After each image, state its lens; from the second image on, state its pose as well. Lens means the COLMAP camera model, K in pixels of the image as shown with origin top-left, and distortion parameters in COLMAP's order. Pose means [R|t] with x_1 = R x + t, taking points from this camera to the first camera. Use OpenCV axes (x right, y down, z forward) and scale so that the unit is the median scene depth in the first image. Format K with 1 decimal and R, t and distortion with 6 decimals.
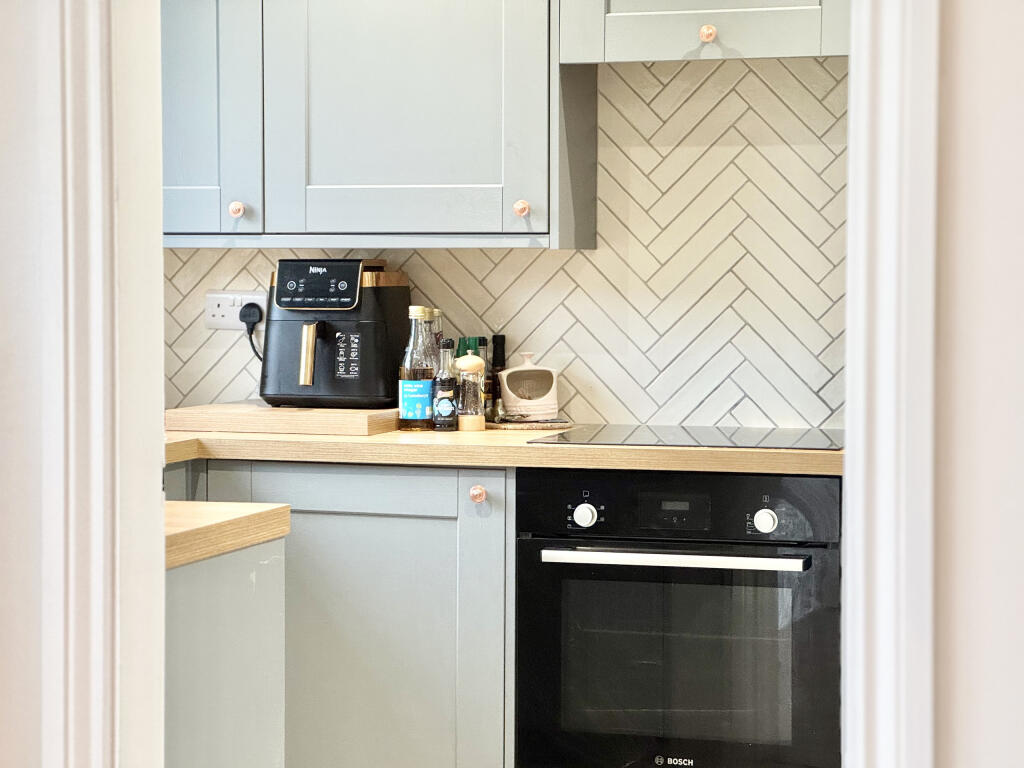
lens RADIAL K [[2287.8, 0, 512.0], [0, 2287.8, 384.0], [0, 0, 1]] dist [-0.032411, -0.024343]
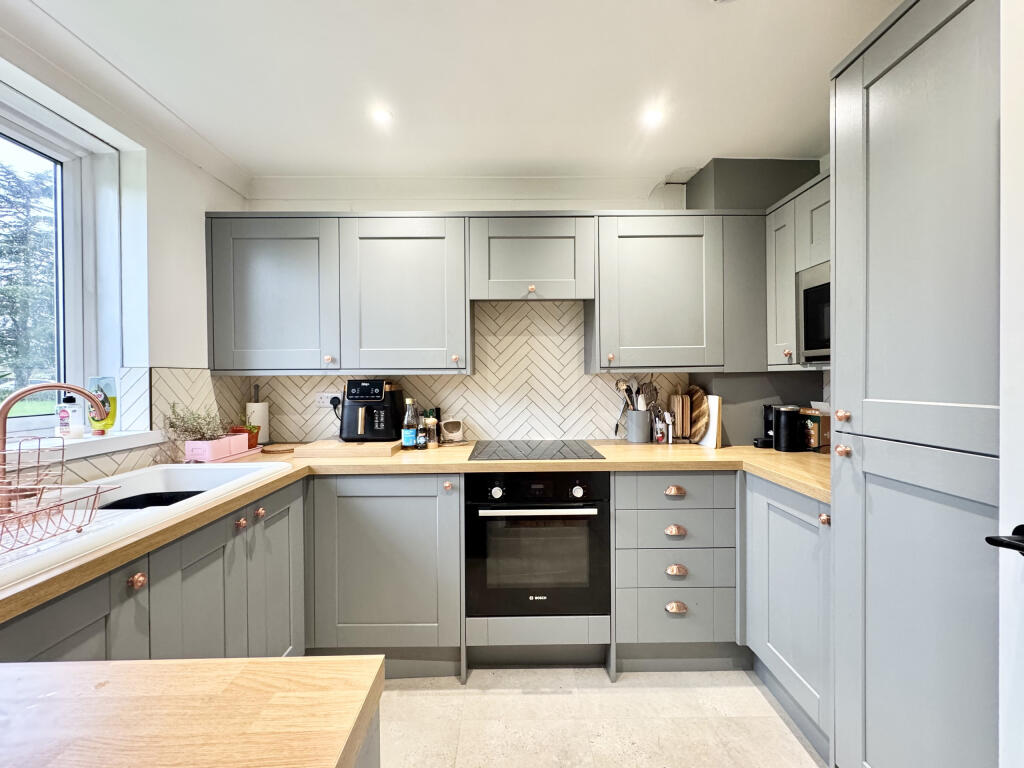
lens RADIAL K [[408.4, 0, 512.0], [0, 408.4, 384.0], [0, 0, 1]] dist [-0.000150, -0.000070]
pose [[0.956281, -0.015169, 0.292056, -0.063046], [0.024864, 0.999255, -0.029512, -0.033785], [-0.291391, 0.035484, 0.955946, 0.548688]]
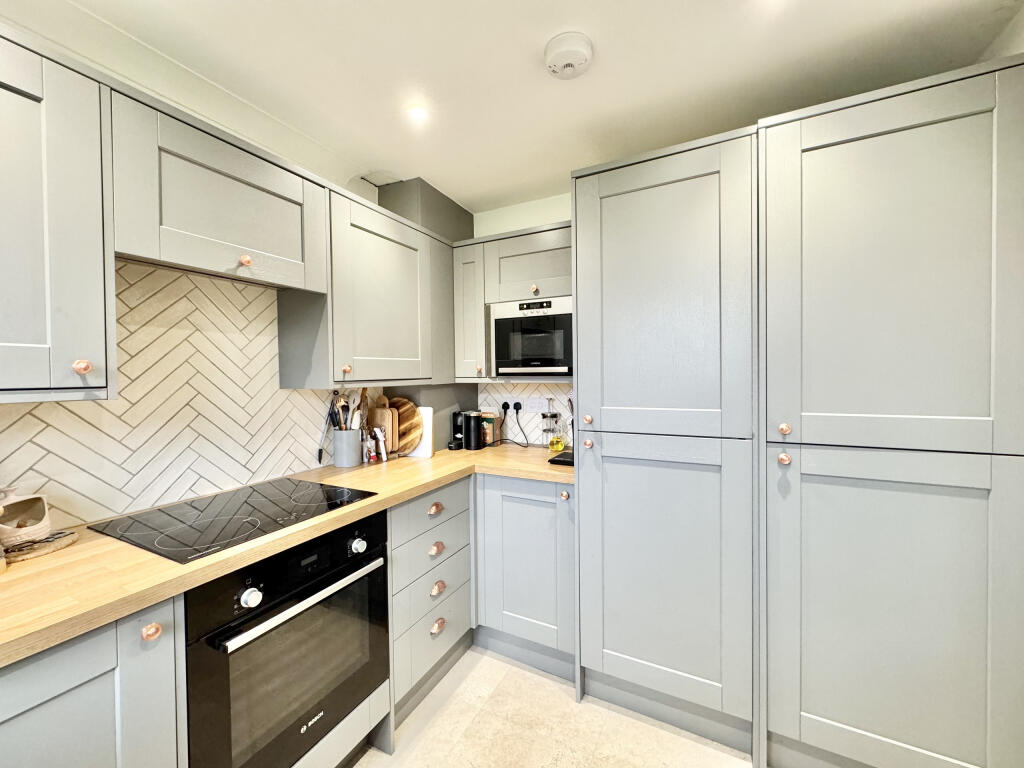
lens RADIAL K [[408.4, 0, 512.0], [0, 408.4, 384.0], [0, 0, 1]] dist [-0.000150, -0.000070]
pose [[0.180608, -0.029659, 0.983108, -0.155699], [0.057203, 0.998170, 0.019604, -0.057568], [-0.981890, 0.052696, 0.181974, 0.722490]]
